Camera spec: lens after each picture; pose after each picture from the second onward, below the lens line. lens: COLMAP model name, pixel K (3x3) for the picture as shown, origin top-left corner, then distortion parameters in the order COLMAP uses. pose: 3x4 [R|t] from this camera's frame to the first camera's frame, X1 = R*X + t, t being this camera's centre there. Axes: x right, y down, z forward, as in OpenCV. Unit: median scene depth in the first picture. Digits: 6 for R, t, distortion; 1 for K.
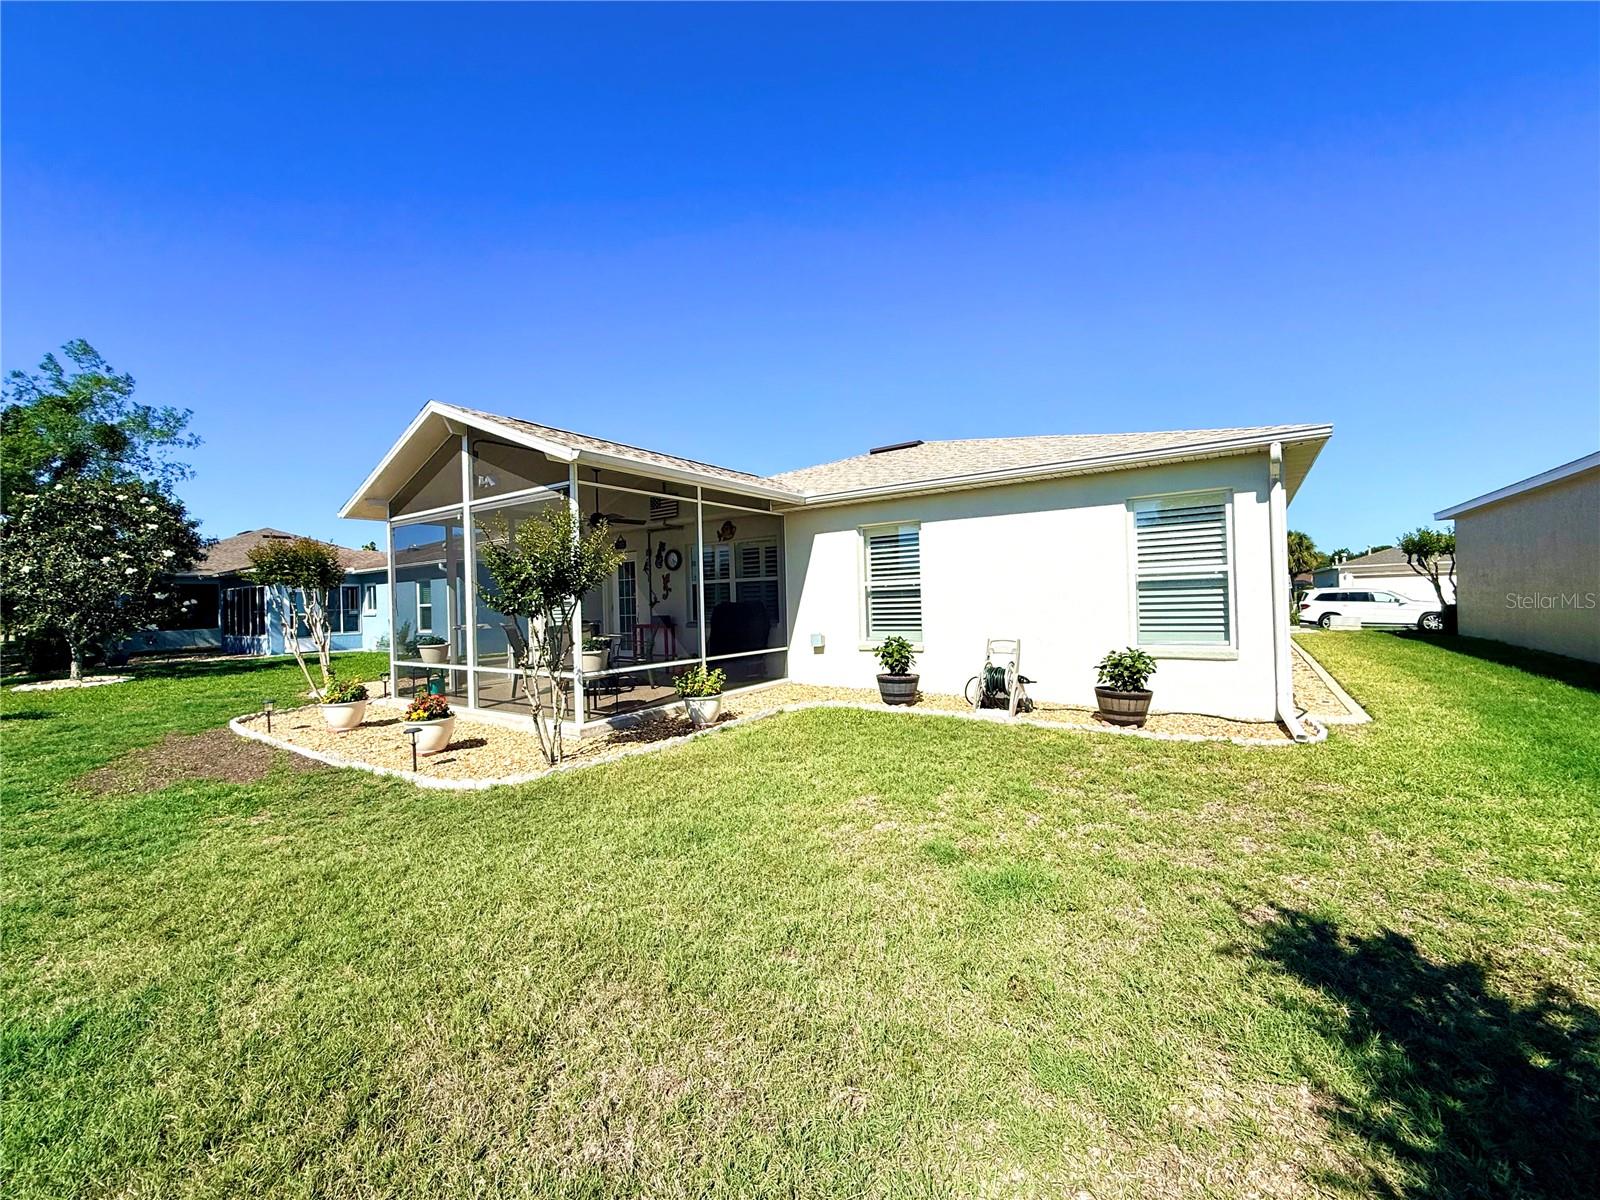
lens RADIAL K [[636.5, 0, 795.4], [0, 636.5, 597.5], [0, 0, 1]] dist [-0.000273, 0.000749]
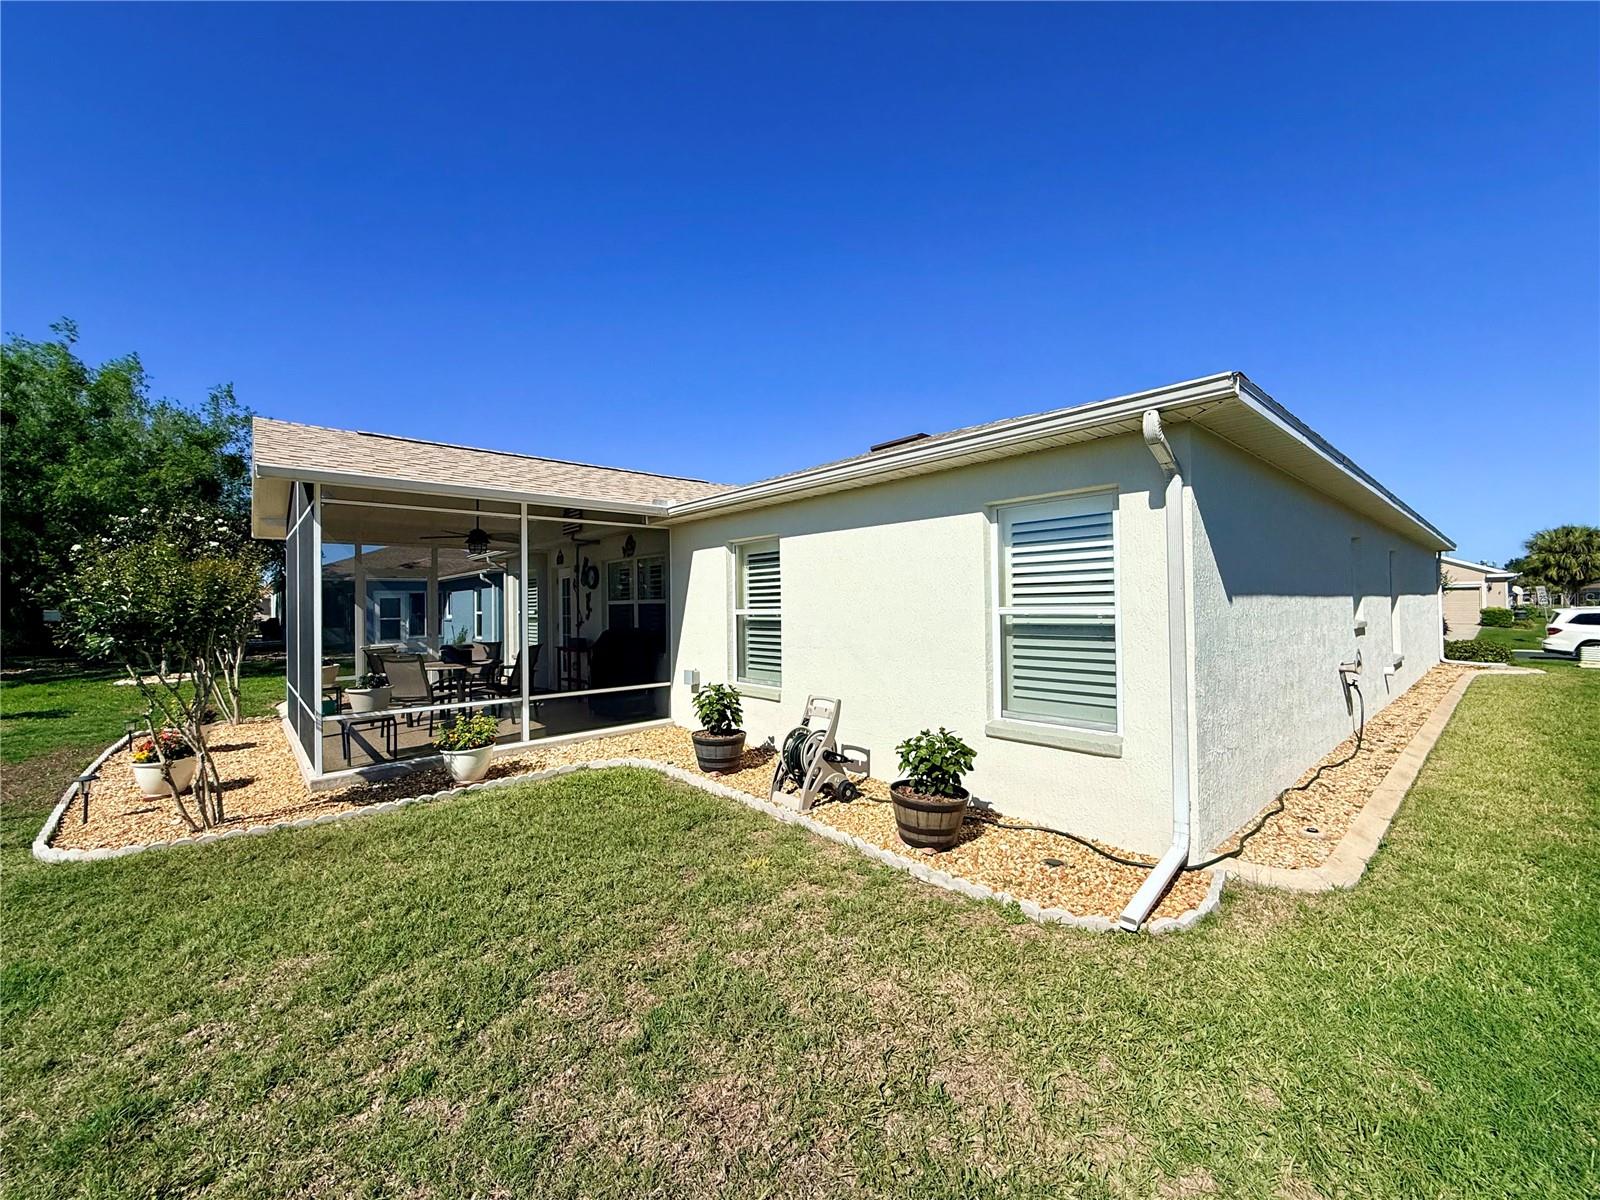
lens RADIAL K [[636.5, 0, 795.4], [0, 636.5, 597.5], [0, 0, 1]] dist [-0.000273, 0.000749]
pose [[0.970988, 0.012005, -0.238829, 0.415717], [-0.012685, 0.999919, -0.001311, -0.043816], [0.238793, 0.004303, 0.971061, 0.241934]]
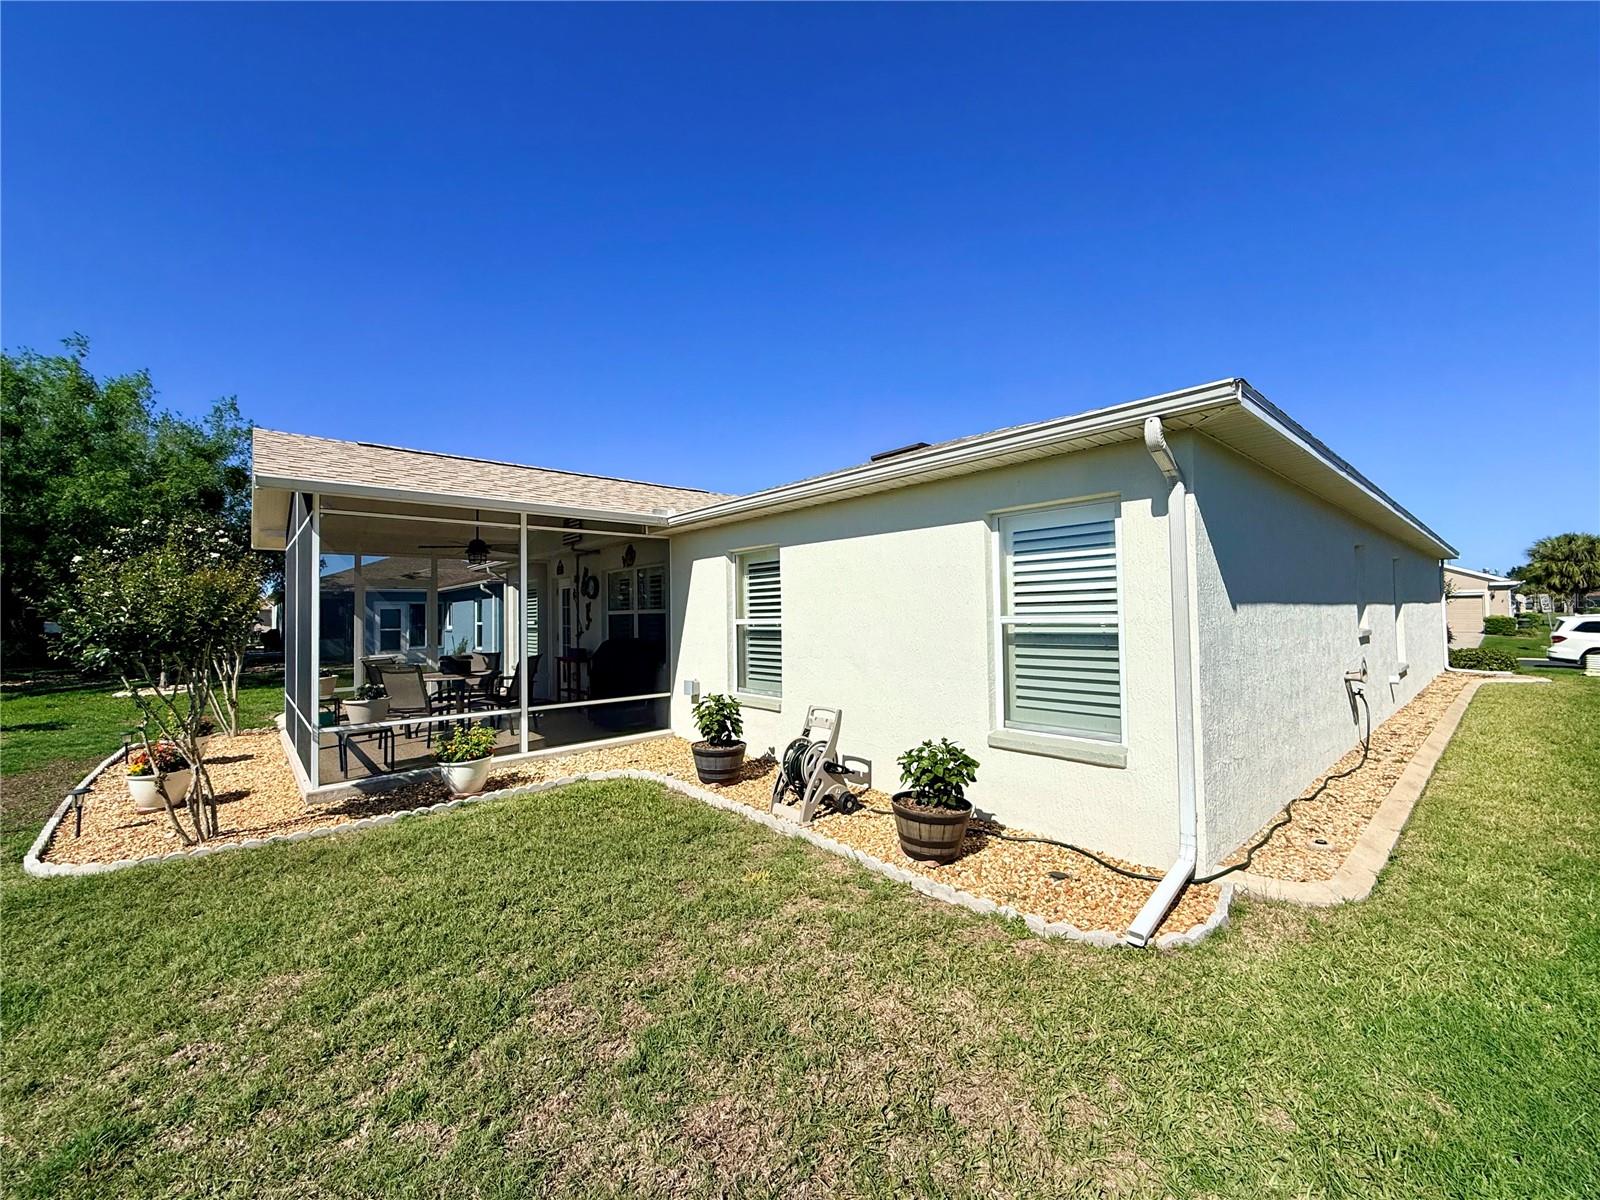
lens RADIAL K [[636.5, 0, 795.4], [0, 636.5, 597.5], [0, 0, 1]] dist [-0.000273, 0.000749]
pose [[0.970590, 0.005797, -0.240667, 0.415632], [-0.010167, 0.999805, -0.016921, -0.043302], [0.240522, 0.018871, 0.970460, 0.246415]]
